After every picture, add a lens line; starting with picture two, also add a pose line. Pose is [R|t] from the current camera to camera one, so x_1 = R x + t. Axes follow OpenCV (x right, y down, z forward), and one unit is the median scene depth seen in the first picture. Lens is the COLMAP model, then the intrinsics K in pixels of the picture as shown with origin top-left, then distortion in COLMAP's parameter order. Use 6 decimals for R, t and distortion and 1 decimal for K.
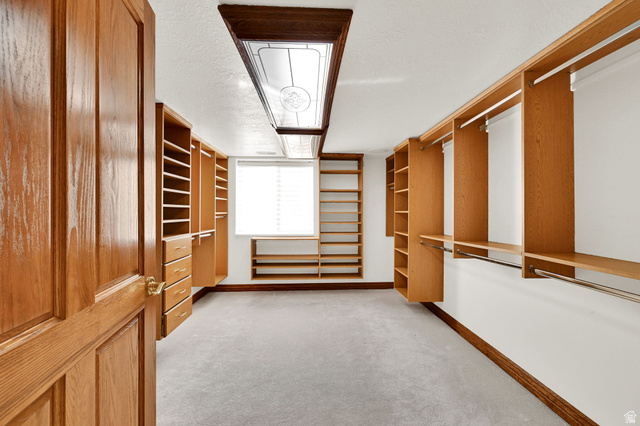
lens RADIAL K [[259.5, 0, 320.7], [0, 259.5, 206.3], [0, 0, 1]] dist [0.001522, -0.000037]
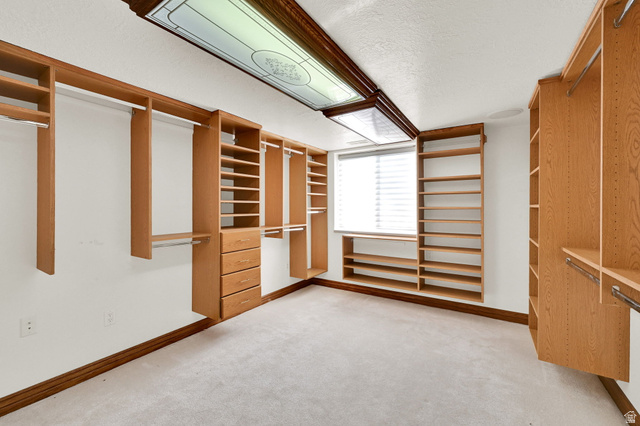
lens RADIAL K [[259.5, 0, 320.7], [0, 259.5, 206.3], [0, 0, 1]] dist [0.001522, -0.000037]
pose [[0.814369, -0.004704, -0.580328, 0.215324], [0.014655, 0.999815, 0.012460, 0.005943], [0.580162, -0.018652, 0.814287, 0.187793]]
